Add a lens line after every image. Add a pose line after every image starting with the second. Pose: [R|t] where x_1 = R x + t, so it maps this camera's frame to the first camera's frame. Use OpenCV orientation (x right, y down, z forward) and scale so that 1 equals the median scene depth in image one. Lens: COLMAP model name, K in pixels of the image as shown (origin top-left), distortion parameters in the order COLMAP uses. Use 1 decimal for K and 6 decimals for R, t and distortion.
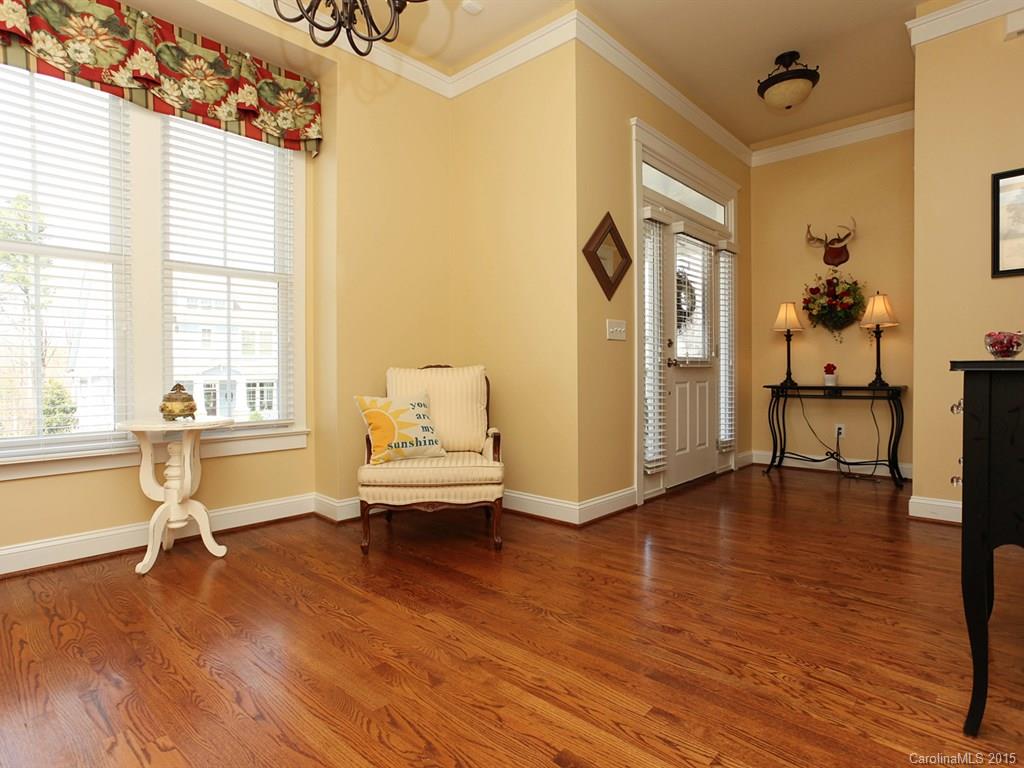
lens RADIAL K [[555.2, 0, 506.8], [0, 555.2, 379.2], [0, 0, 1]] dist [-0.050971, 0.027788]
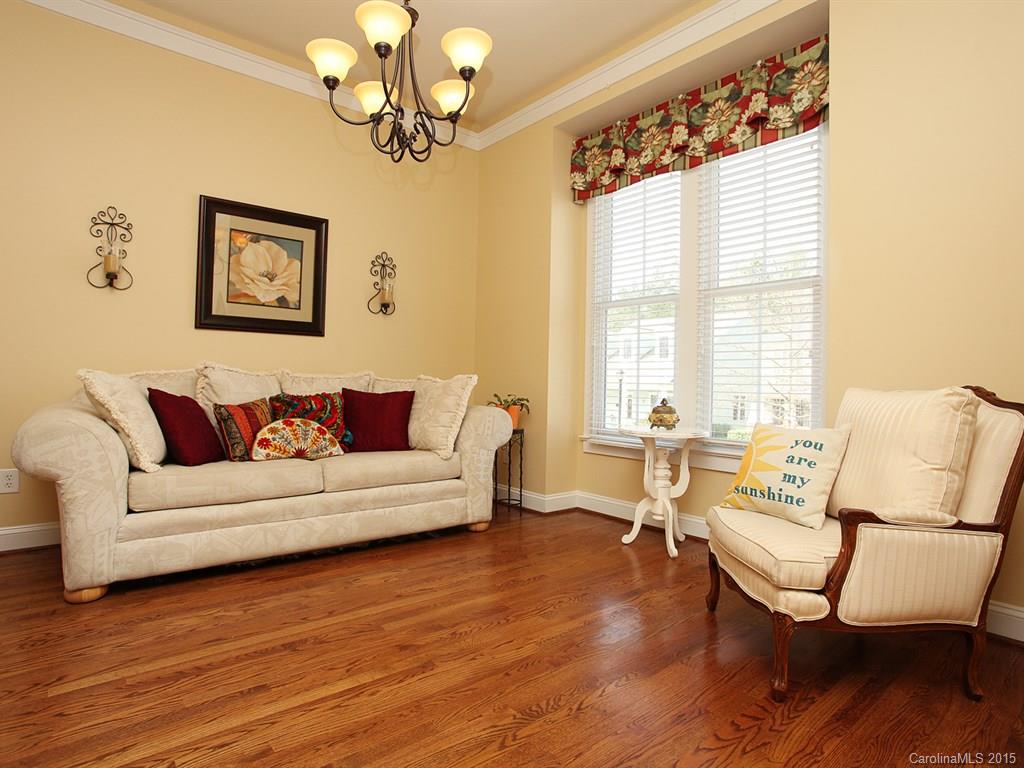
lens RADIAL K [[555.2, 0, 509.6], [0, 555.2, 362.6], [0, 0, 1]] dist [-0.050971, 0.027788]
pose [[-0.126052, -0.021736, -0.991785, 0.691238], [-0.022658, 0.999562, -0.019026, -0.039977], [0.991765, 0.020074, -0.126489, 0.894837]]
